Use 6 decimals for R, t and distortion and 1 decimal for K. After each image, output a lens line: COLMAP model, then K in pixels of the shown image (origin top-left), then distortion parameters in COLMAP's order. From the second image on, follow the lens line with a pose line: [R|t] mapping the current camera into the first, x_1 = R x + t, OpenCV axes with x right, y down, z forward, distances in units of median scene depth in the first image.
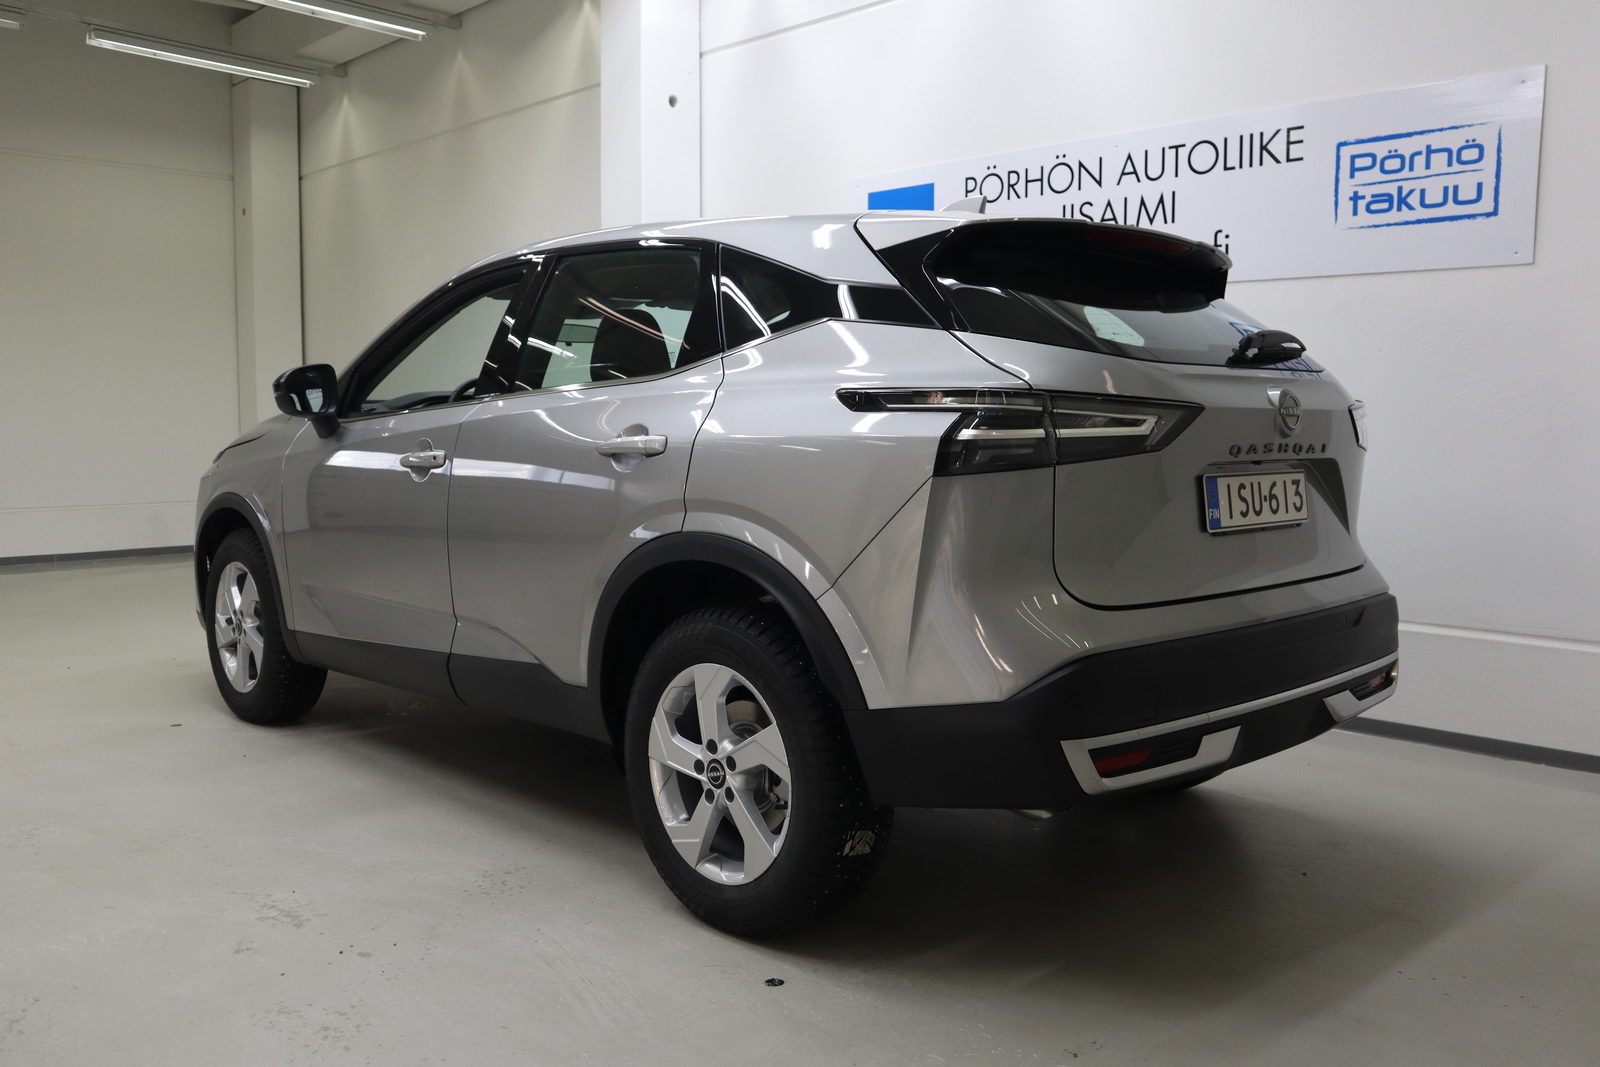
lens RADIAL K [[1350.4, 0, 800.0], [0, 1350.4, 533.5], [0, 0, 1]] dist [-0.078703, 0.105949]
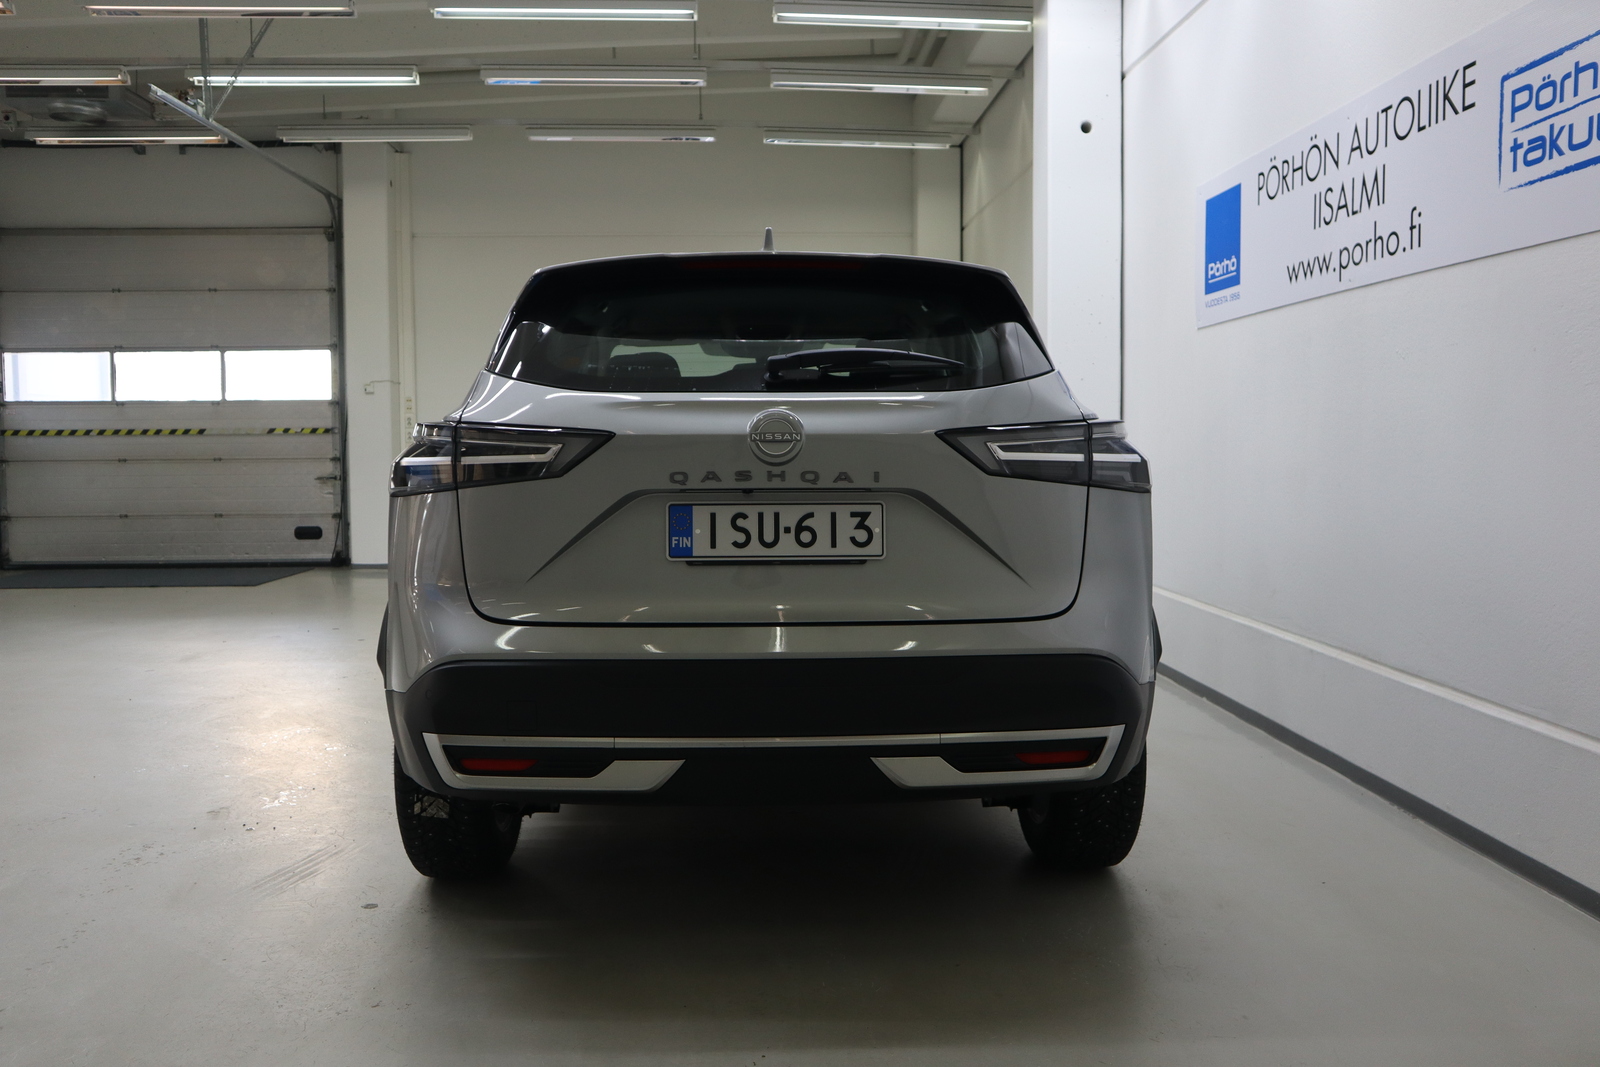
lens RADIAL K [[1350.4, 0, 800.0], [0, 1350.4, 533.5], [0, 0, 1]] dist [-0.078703, 0.105949]
pose [[0.755295, 0.038420, -0.654258, 0.614101], [-0.051572, 0.998669, -0.000891, -0.014713], [0.653353, 0.034414, 0.756271, 0.183942]]
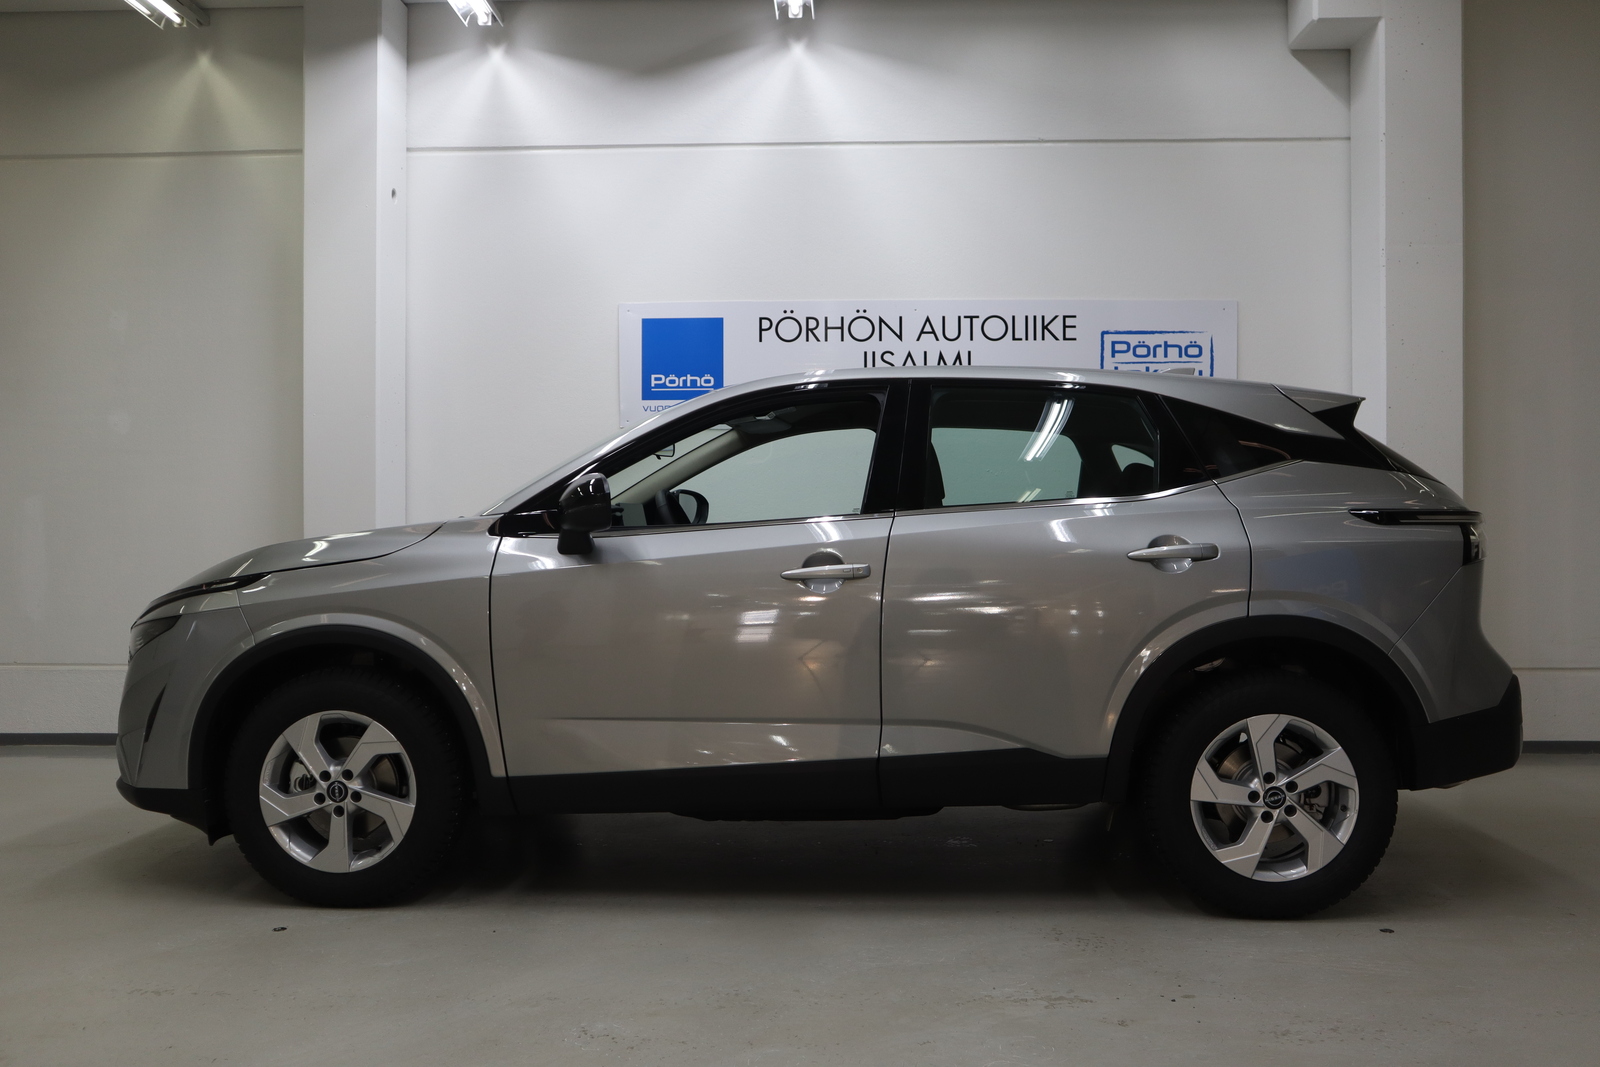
lens RADIAL K [[1350.4, 0, 800.0], [0, 1350.4, 533.5], [0, 0, 1]] dist [-0.078703, 0.105949]
pose [[0.719850, -0.008190, 0.694082, -0.820248], [0.064600, 0.996381, -0.055241, -0.023618], [-0.691117, 0.084603, 0.717774, 0.225410]]
